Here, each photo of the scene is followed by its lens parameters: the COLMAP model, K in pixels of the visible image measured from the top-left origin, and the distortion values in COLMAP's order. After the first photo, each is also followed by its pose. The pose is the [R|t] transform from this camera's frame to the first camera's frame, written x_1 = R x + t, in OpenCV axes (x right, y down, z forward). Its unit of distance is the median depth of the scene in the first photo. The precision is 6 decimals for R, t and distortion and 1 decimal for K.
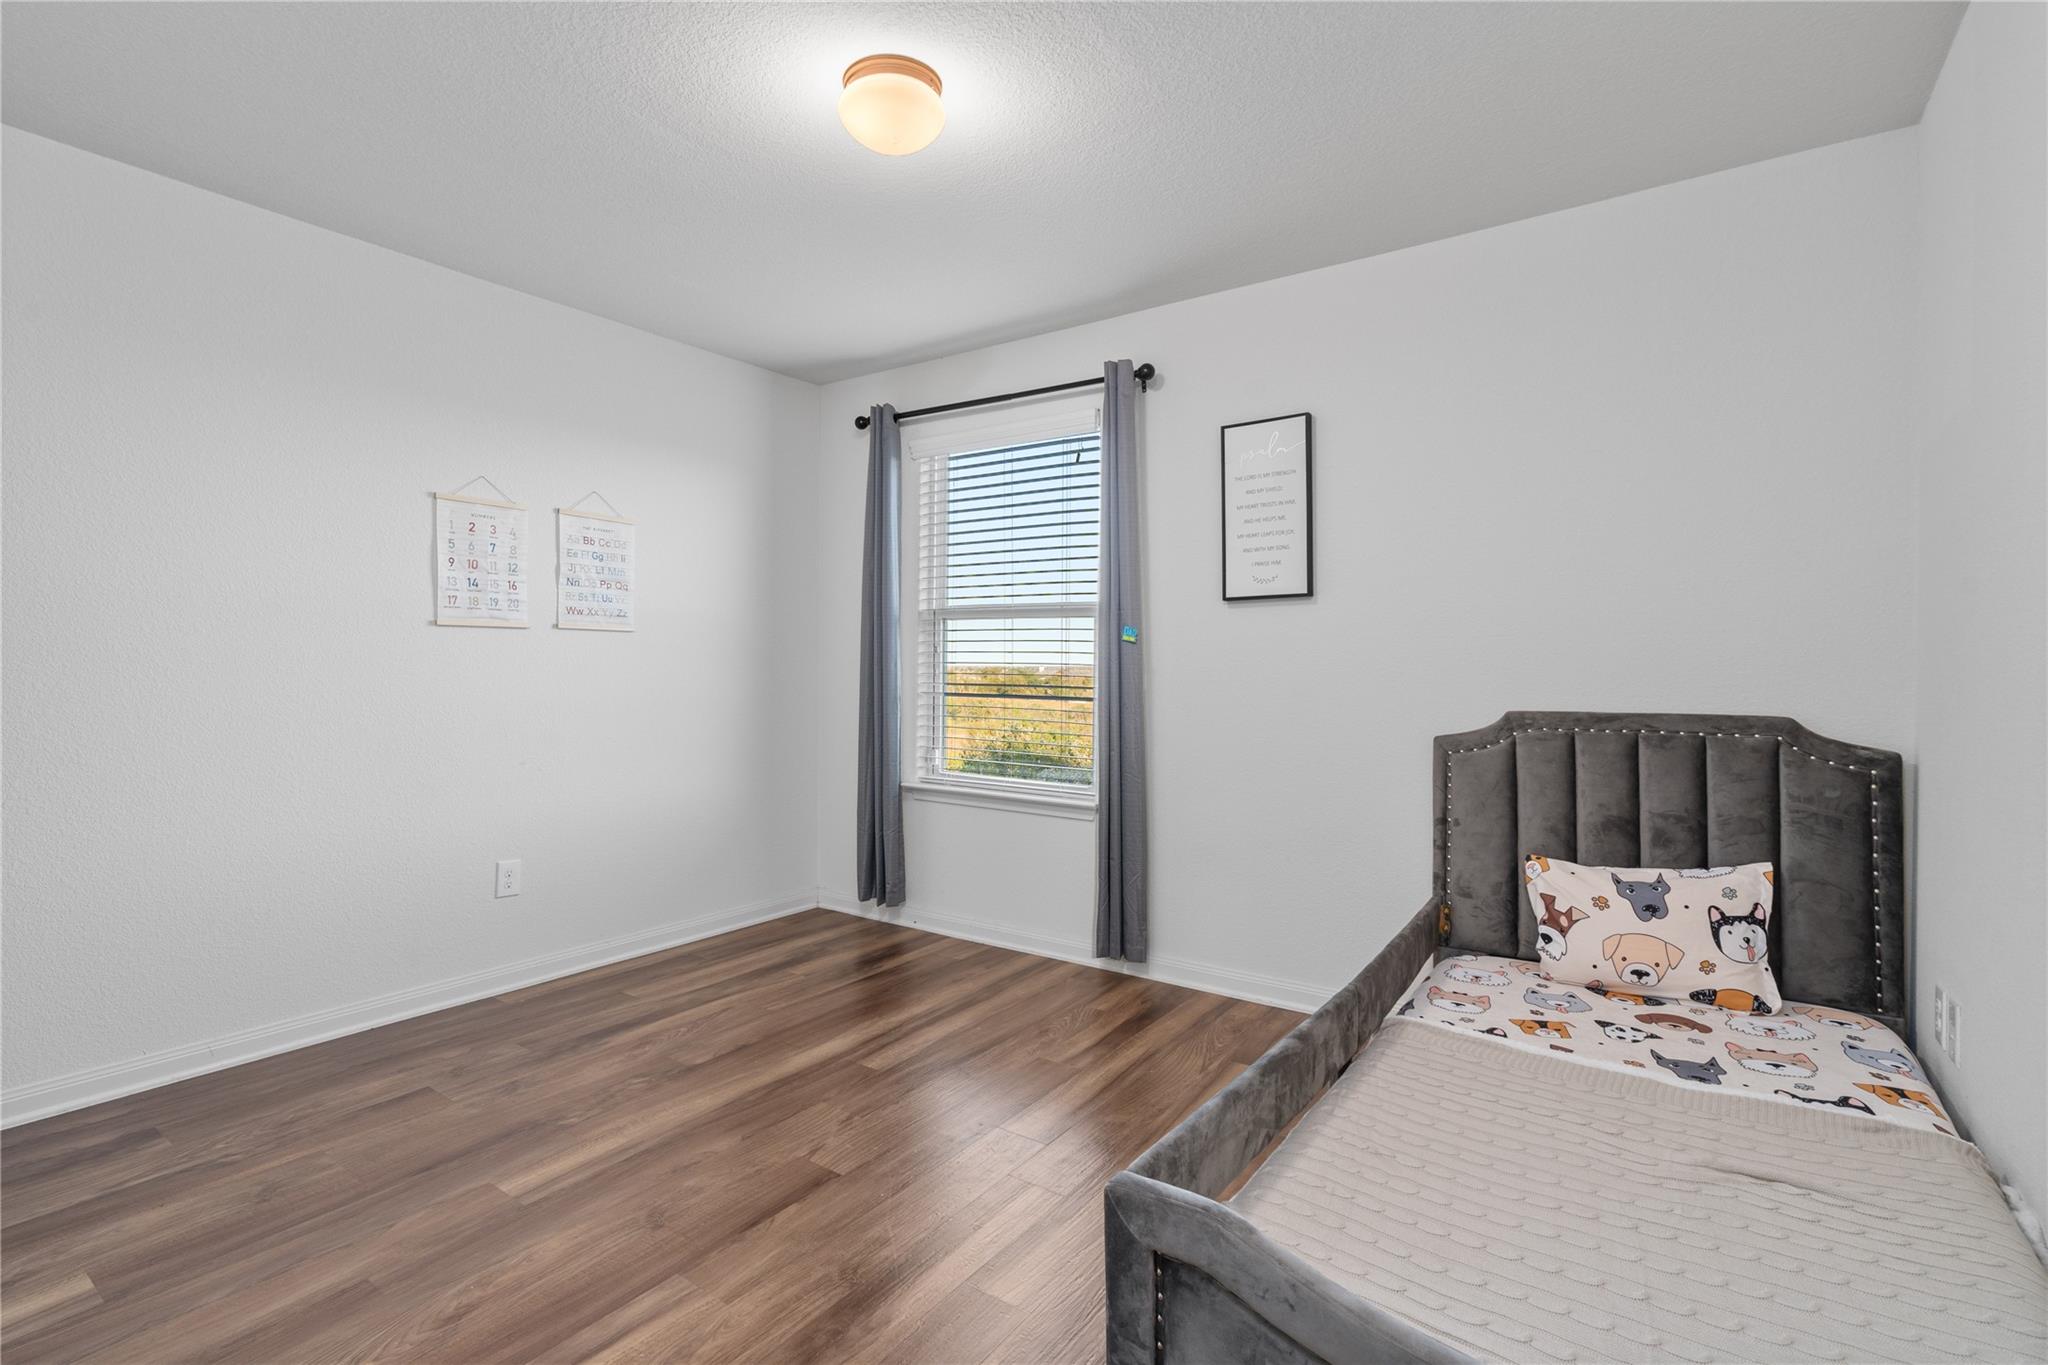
lens RADIAL K [[943.8, 0, 1022.2], [0, 943.8, 664.8], [0, 0, 1]] dist [-0.006095, 0.001828]
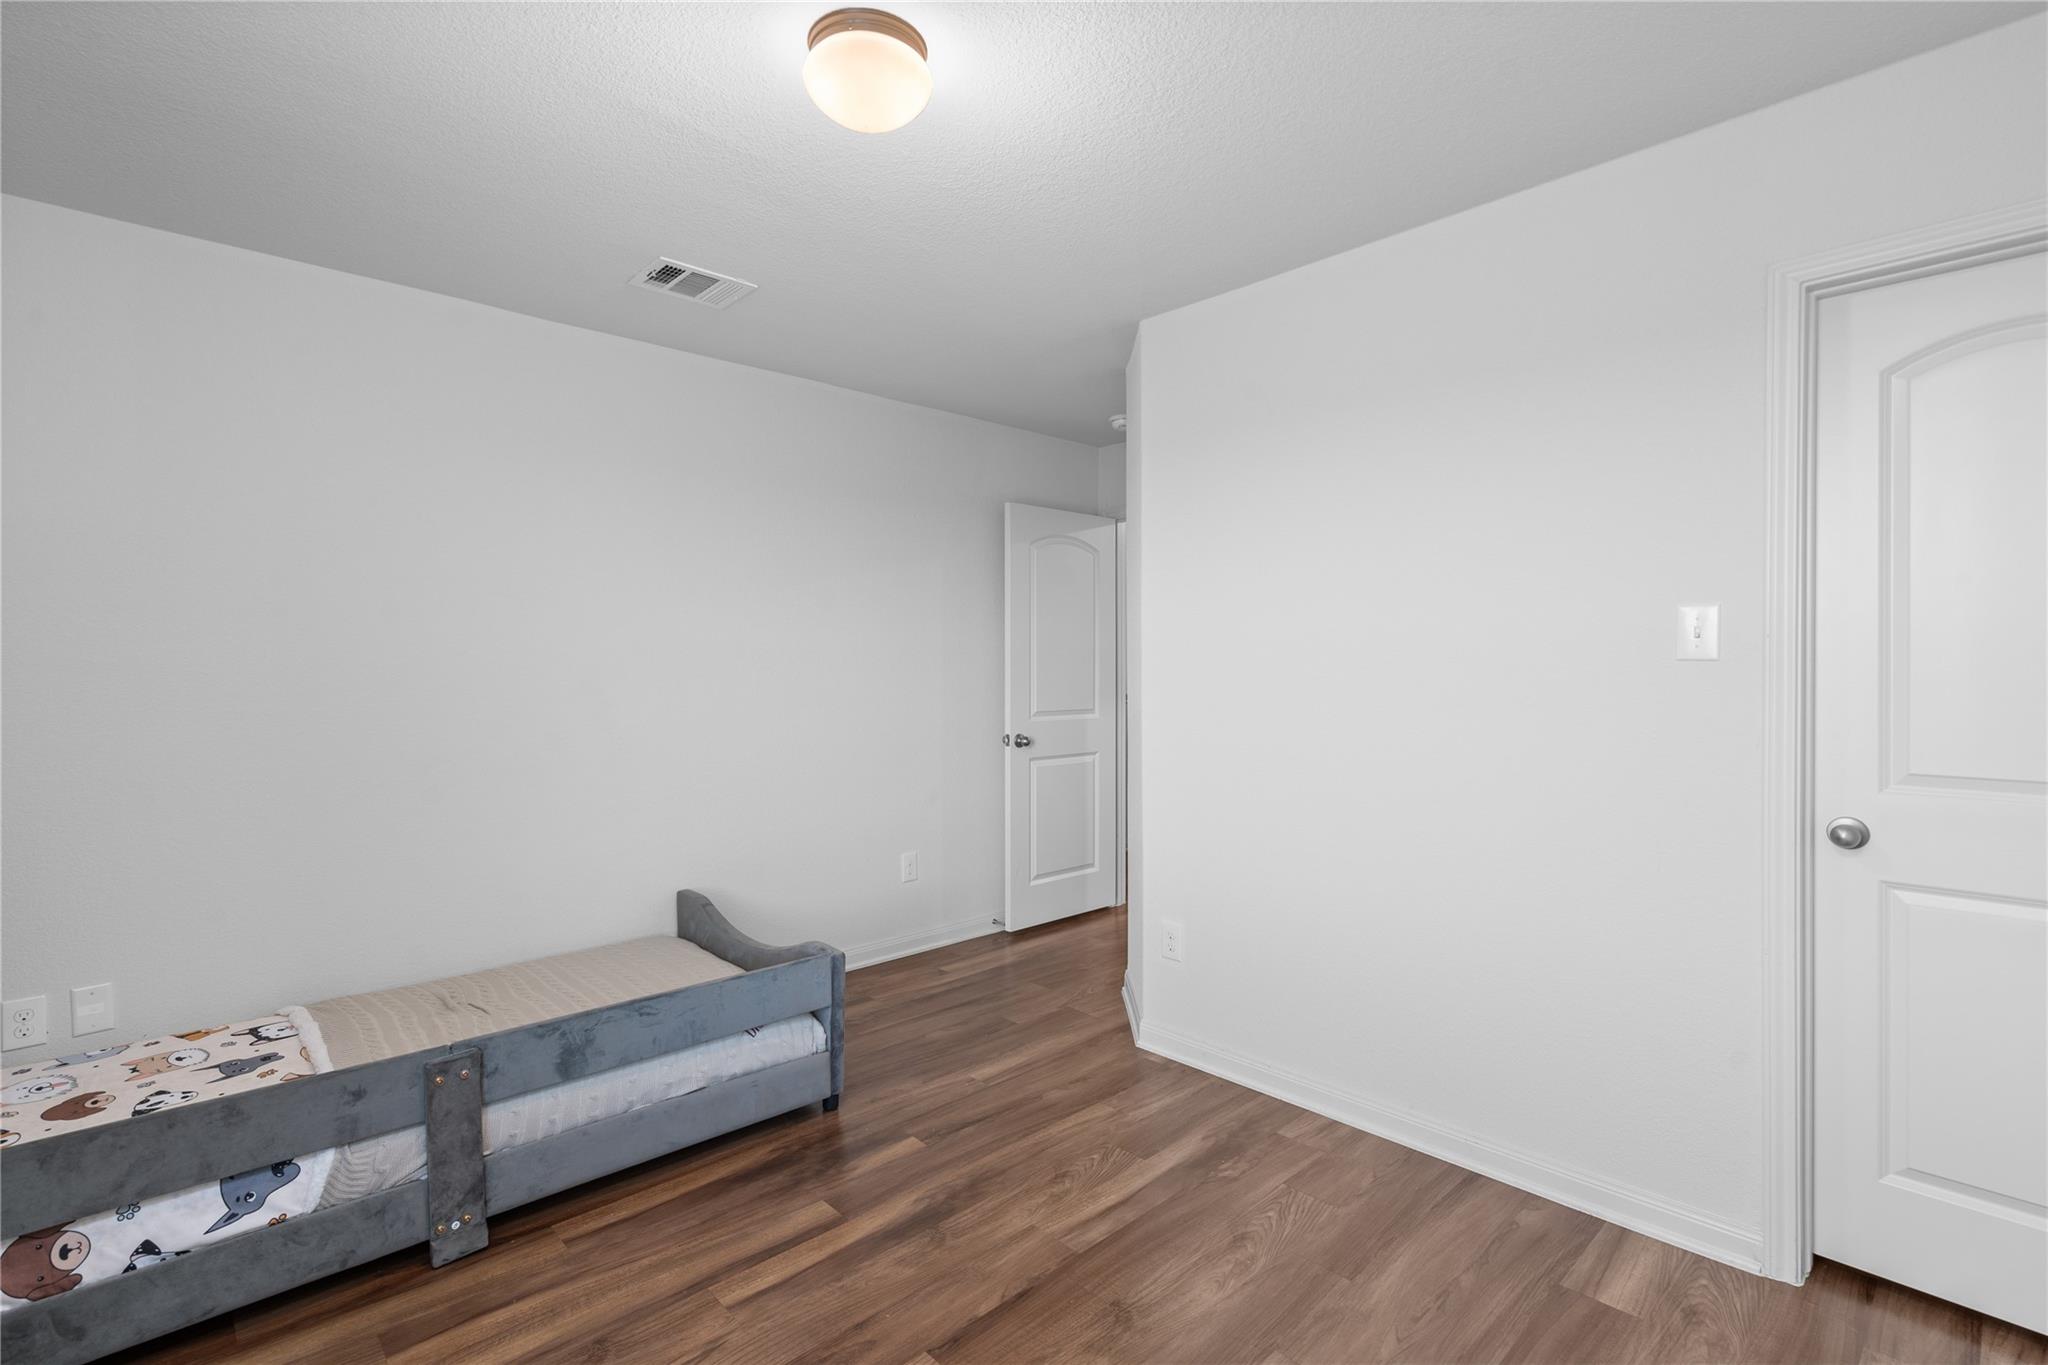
lens RADIAL K [[943.8, 0, 1023.4], [0, 943.8, 679.0], [0, 0, 1]] dist [-0.006095, 0.001828]
pose [[-0.980417, -0.005597, 0.196852, -0.512814], [-0.003287, 0.999922, 0.012057, -0.077902], [-0.196904, 0.011173, -0.980359, 2.103038]]
